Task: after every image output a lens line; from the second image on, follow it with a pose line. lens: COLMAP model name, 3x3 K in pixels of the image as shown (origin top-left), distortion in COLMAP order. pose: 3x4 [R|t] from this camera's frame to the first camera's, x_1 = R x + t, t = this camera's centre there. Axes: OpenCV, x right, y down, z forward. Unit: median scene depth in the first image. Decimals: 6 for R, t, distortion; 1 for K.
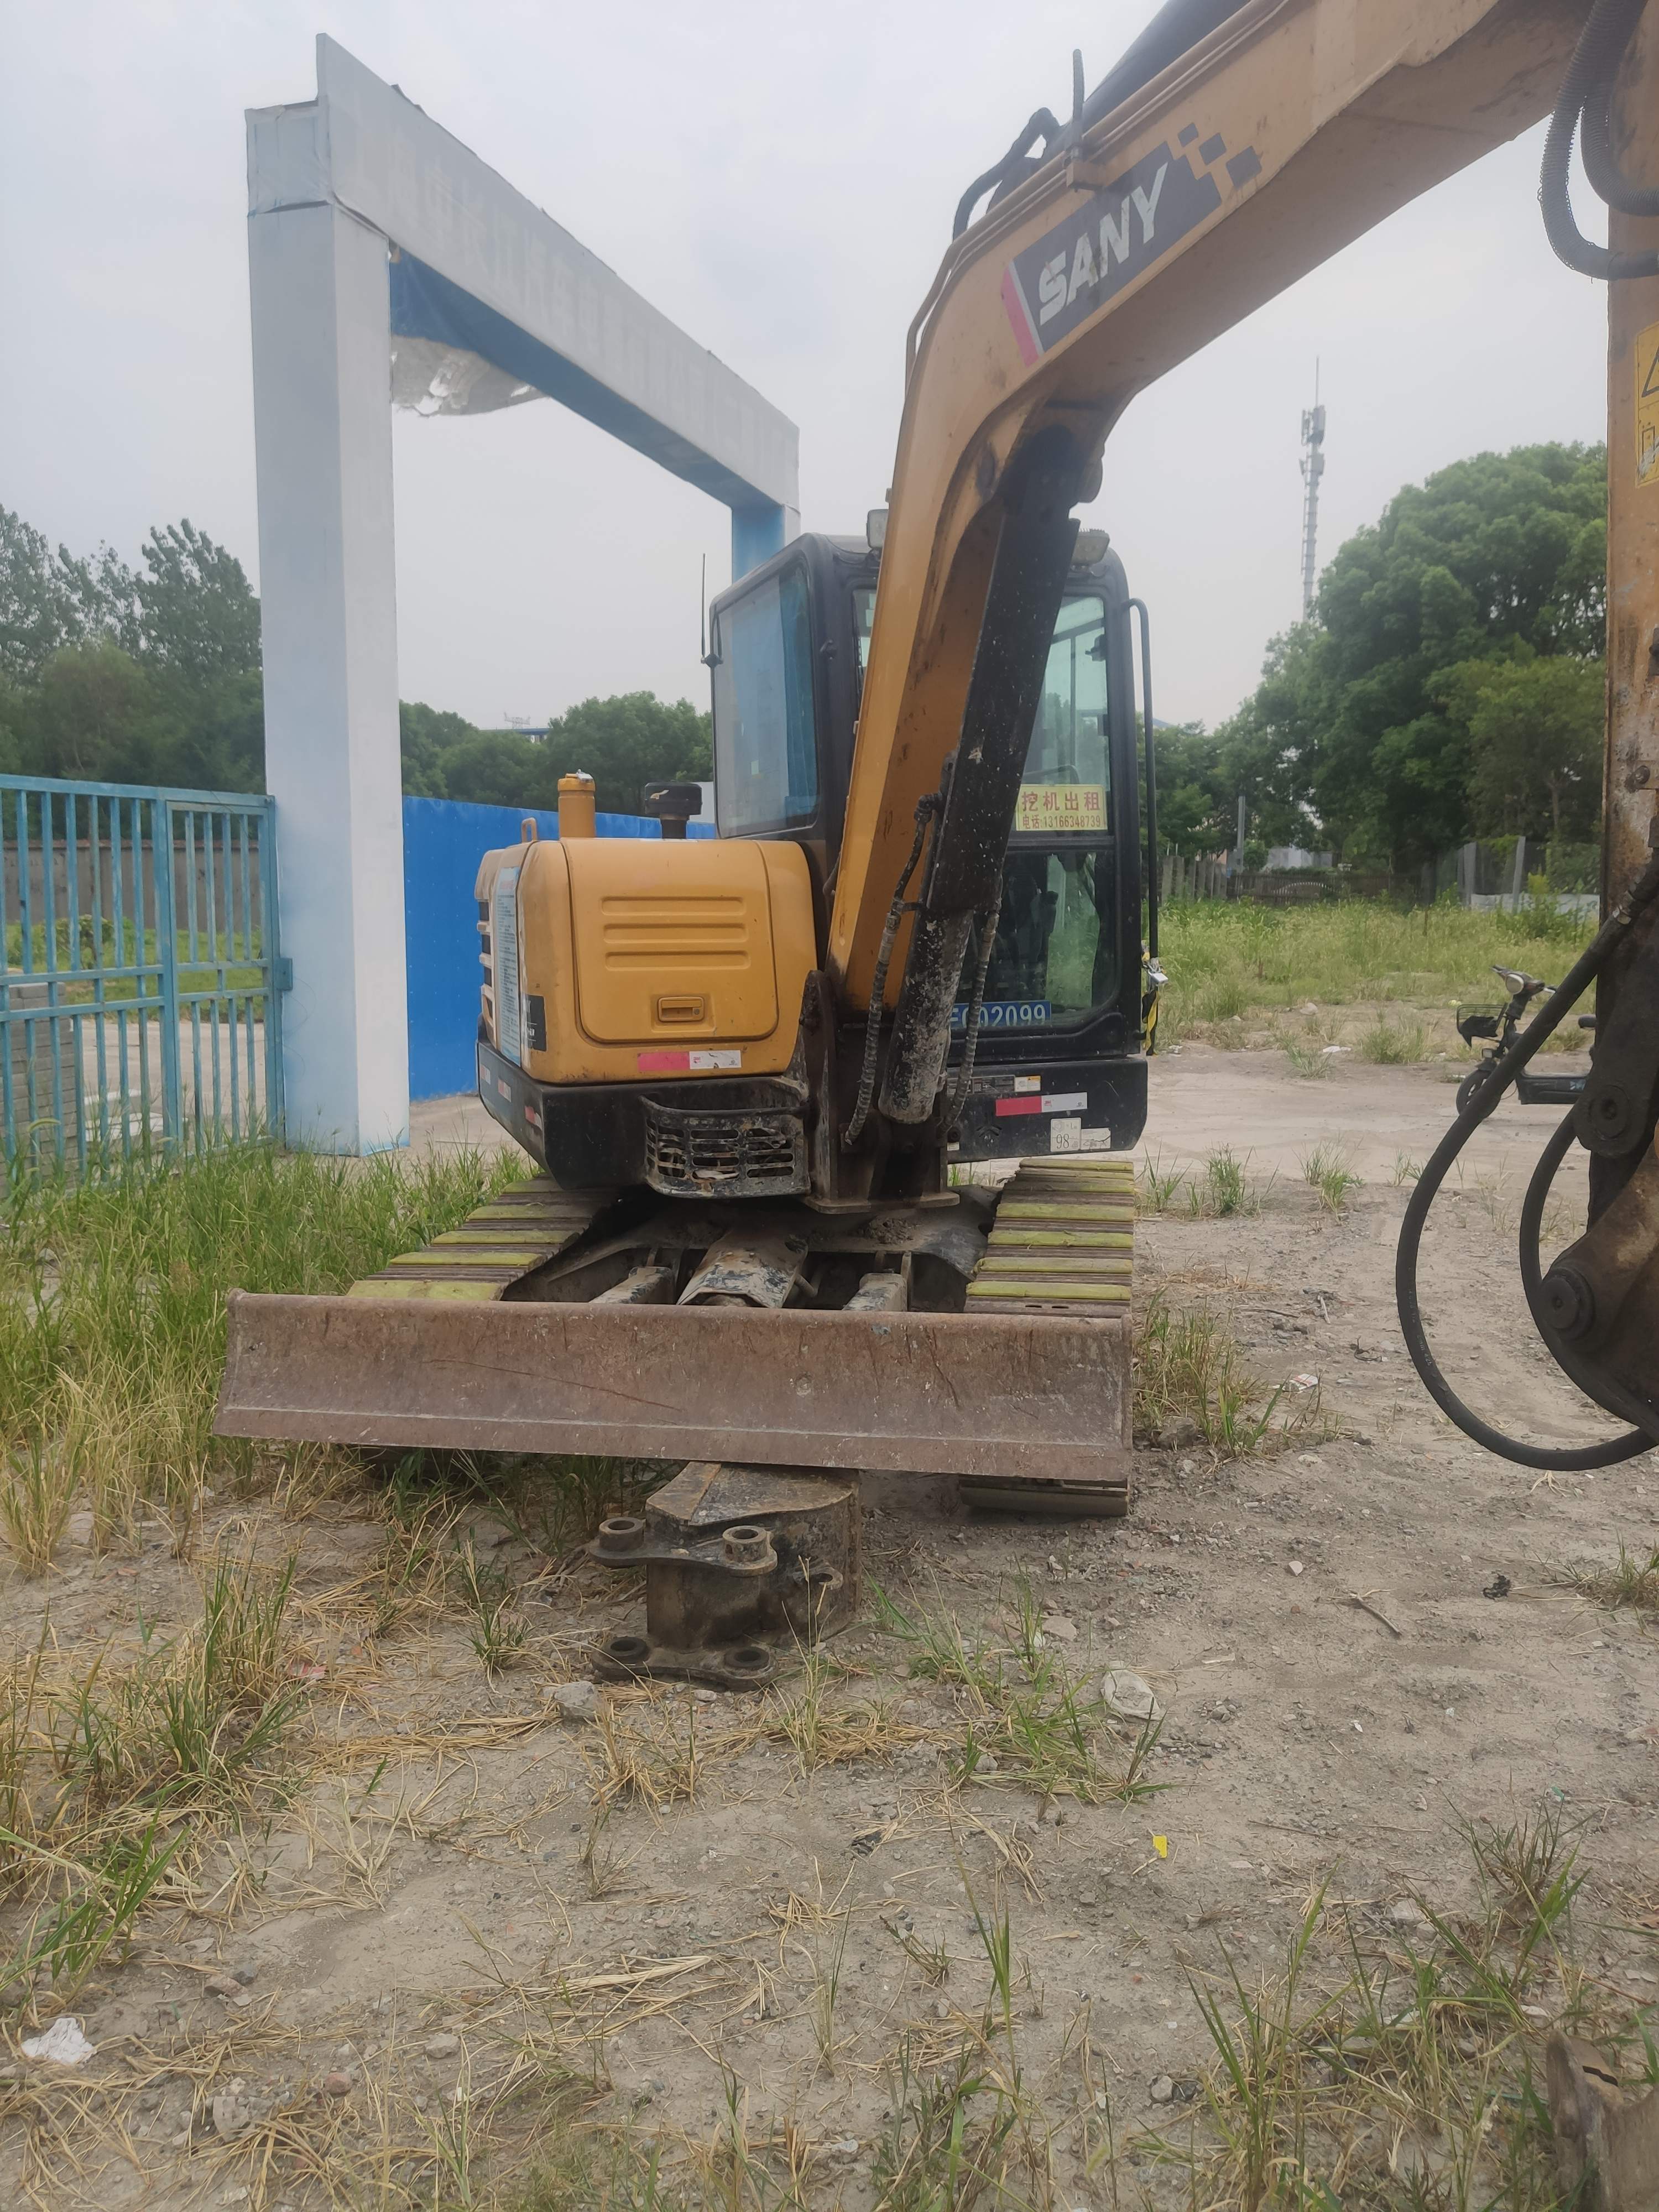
lens RADIAL K [[1676.8, 0, 827.8], [0, 1676.8, 1113.9], [0, 0, 1]] dist [0.056439, -0.093371]
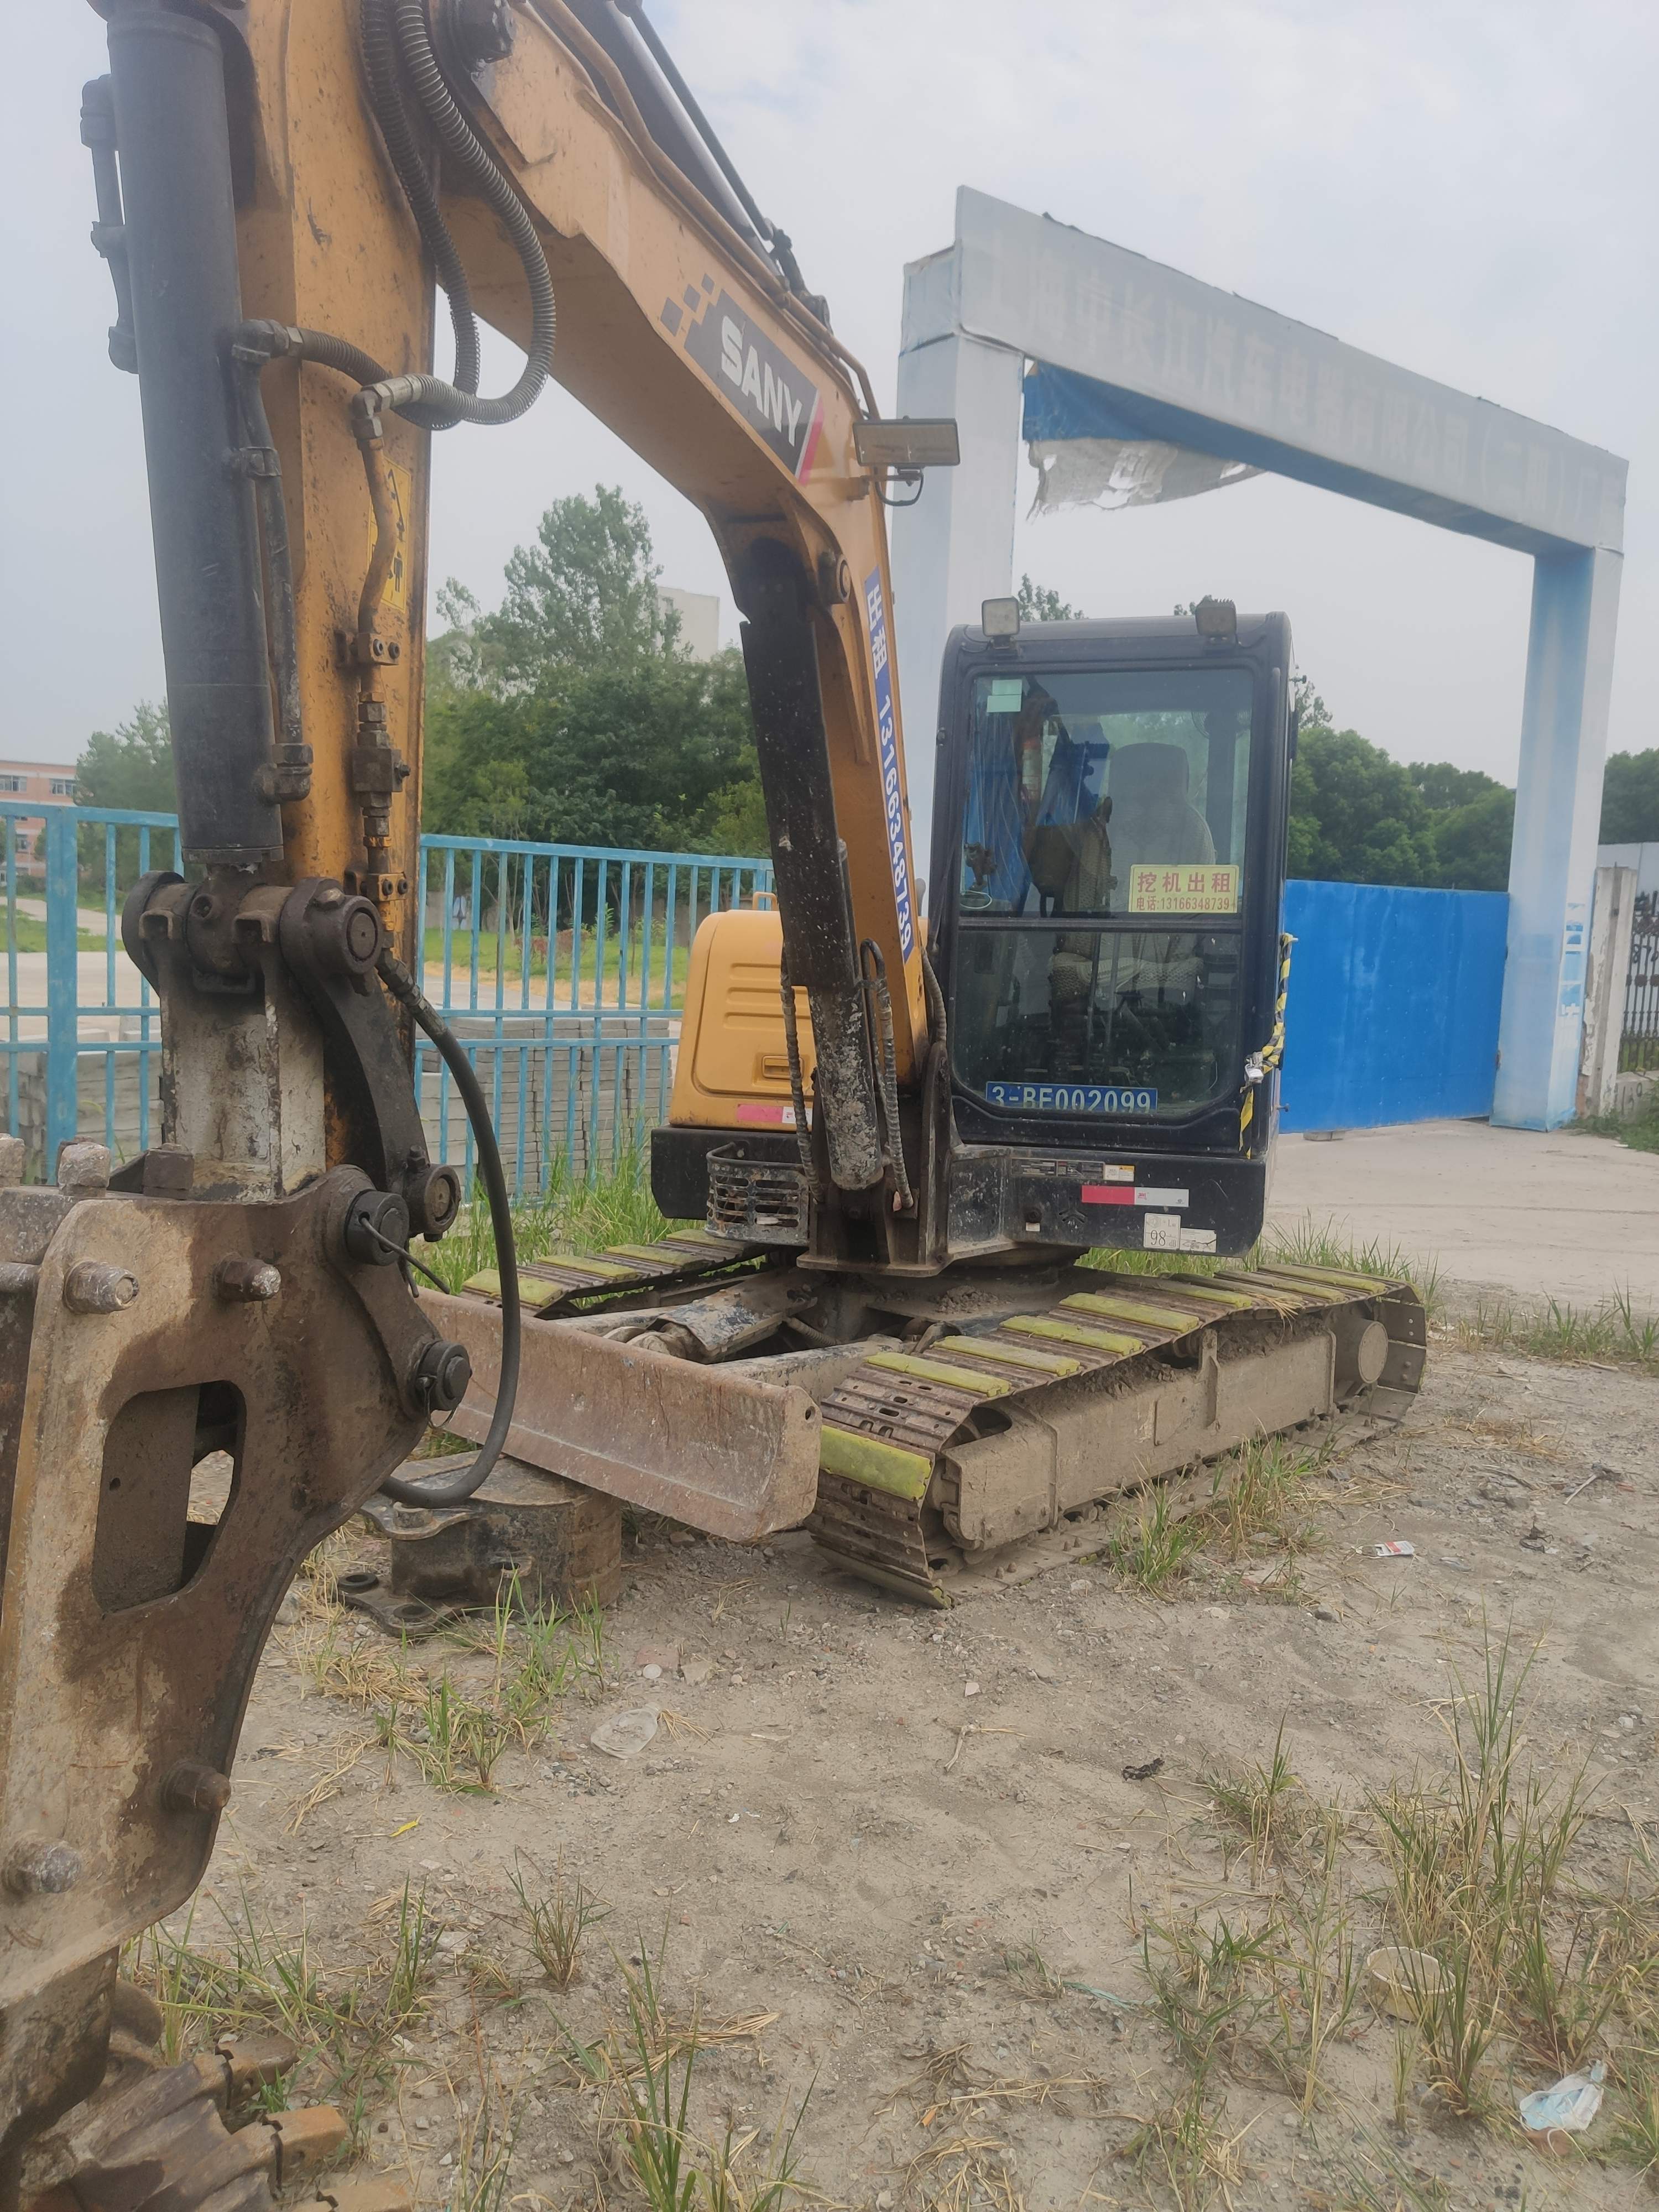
lens RADIAL K [[1676.8, 0, 827.8], [0, 1676.8, 1113.9], [0, 0, 1]] dist [0.056439, -0.093371]
pose [[0.829618, 0.088734, -0.551235, 0.506575], [-0.108792, 0.994058, -0.003718, -0.029713], [0.547629, 0.063054, 0.834342, 0.101698]]
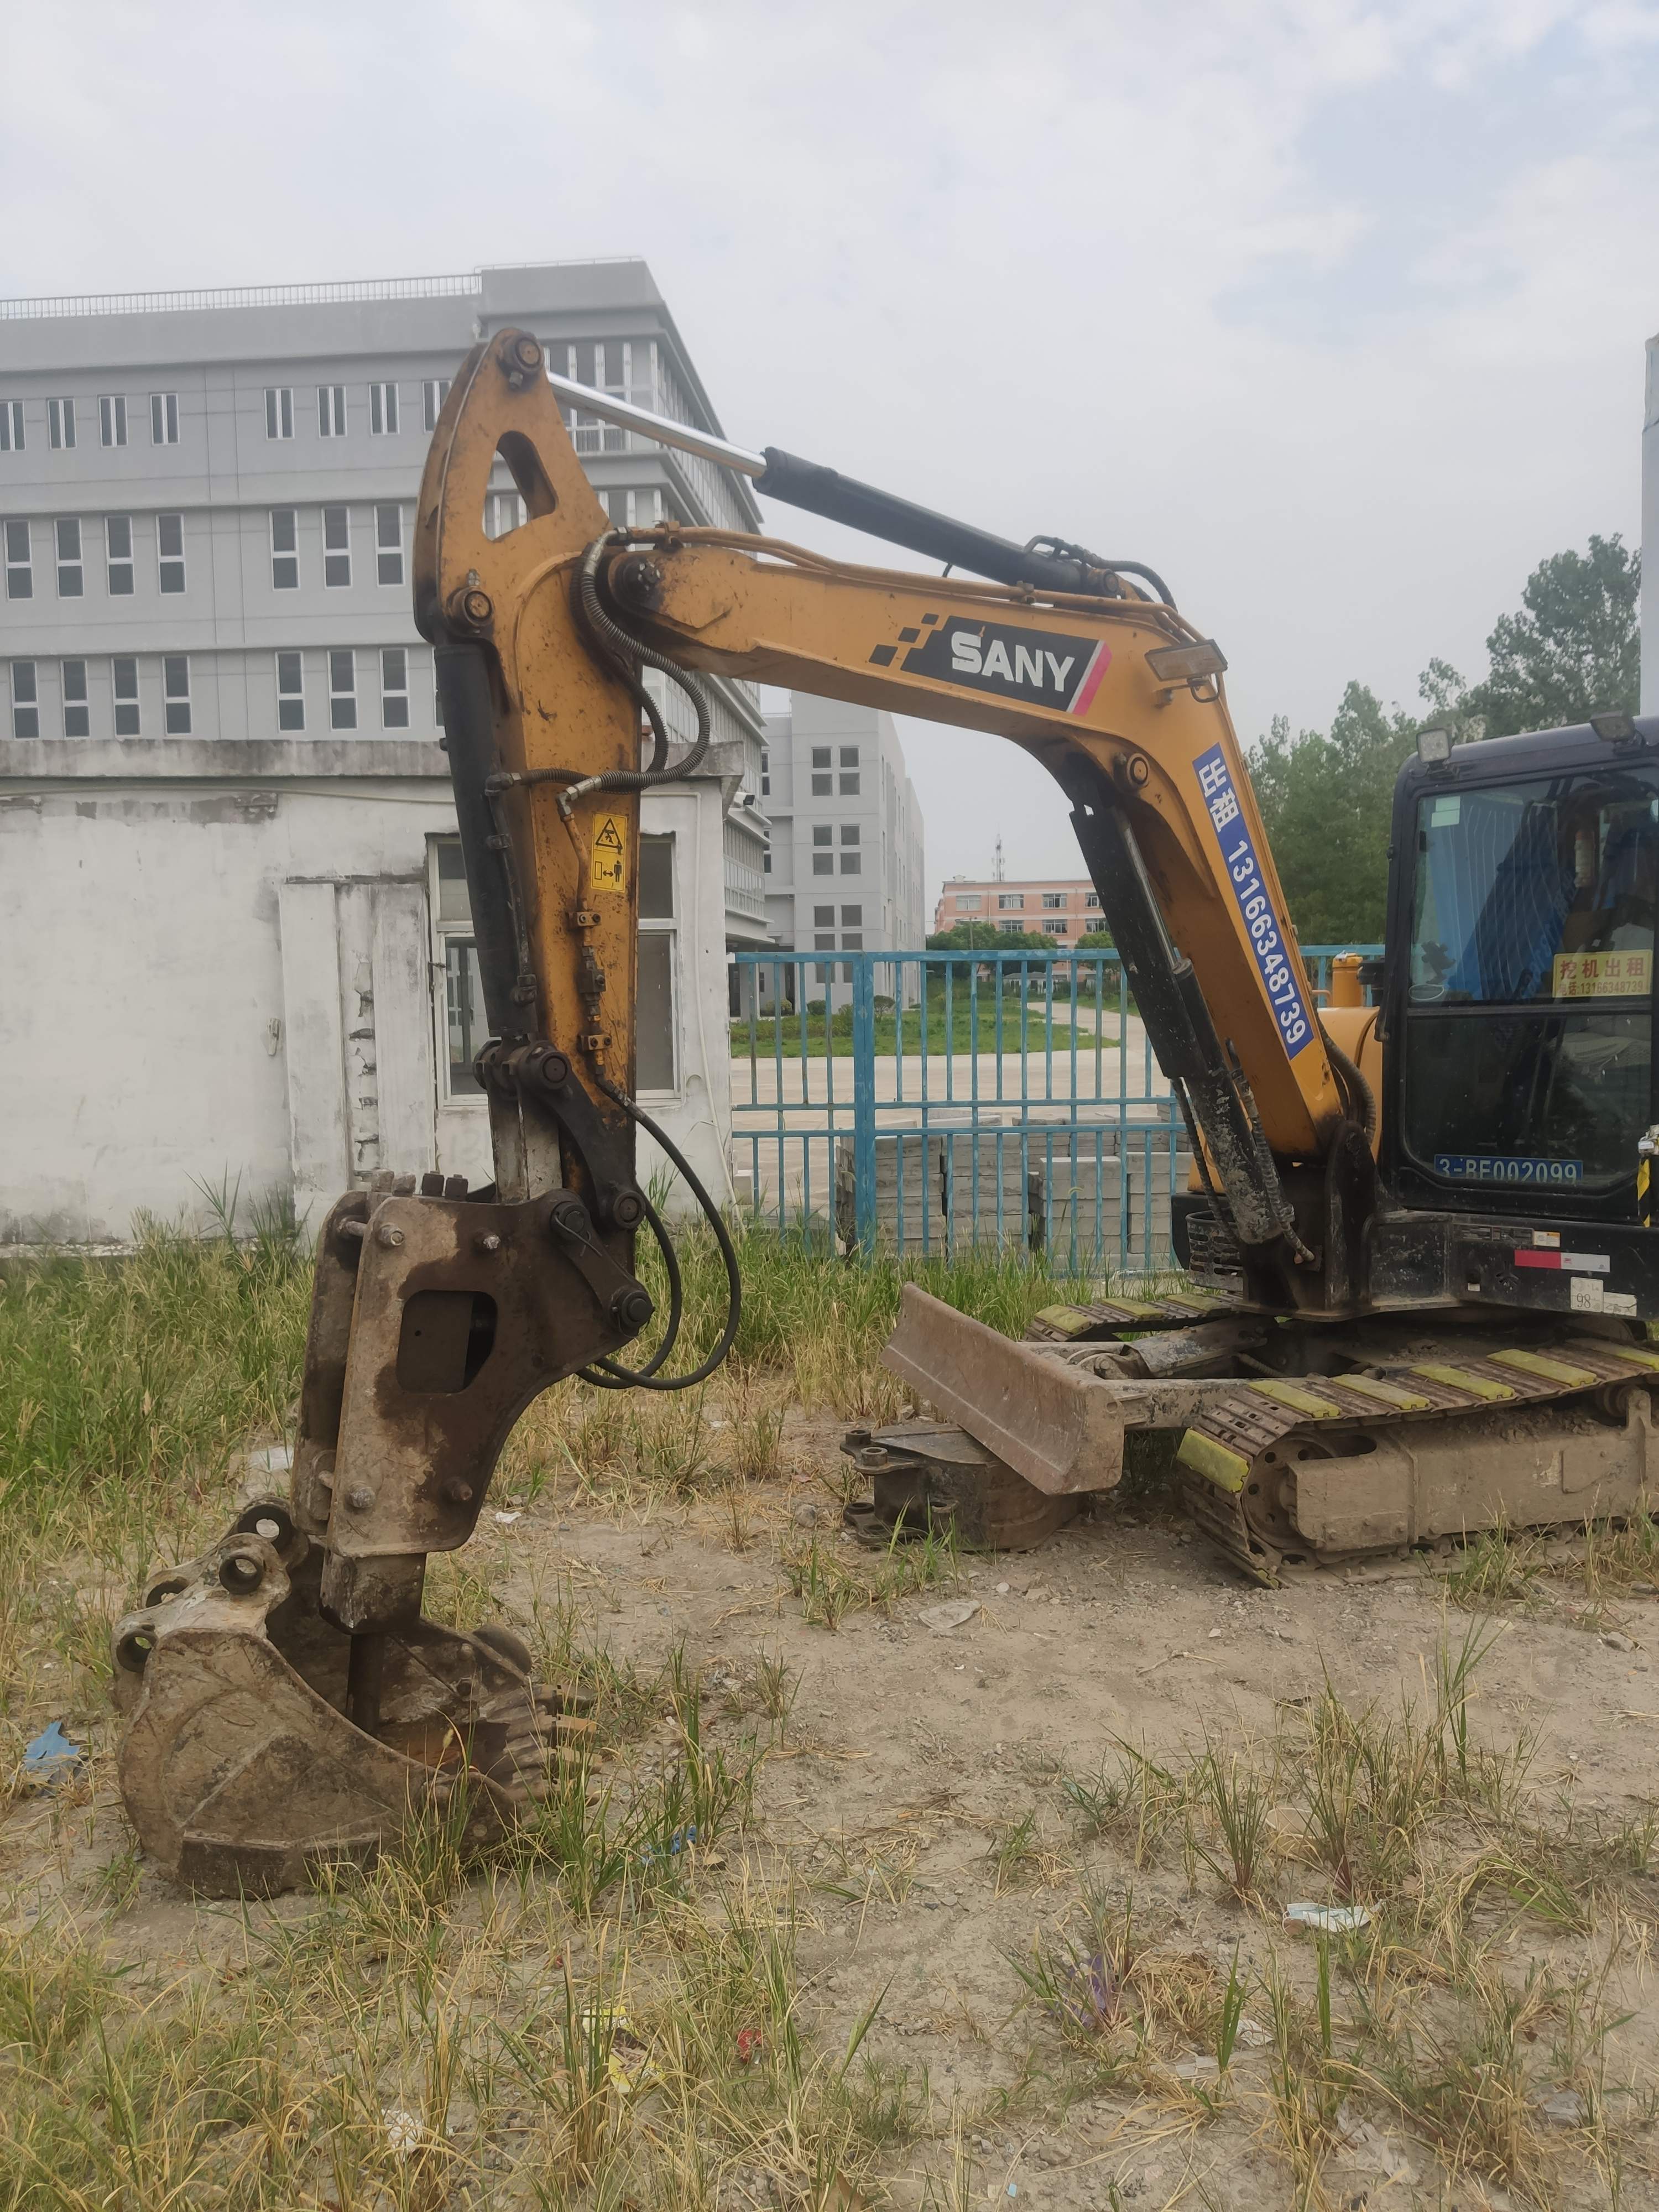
lens RADIAL K [[1676.8, 0, 827.8], [0, 1676.8, 1113.9], [0, 0, 1]] dist [0.056439, -0.093371]
pose [[0.386672, 0.050025, -0.920859, 0.901976], [-0.105399, 0.994382, 0.009762, -0.057935], [0.916174, 0.093283, 0.389773, 0.177610]]
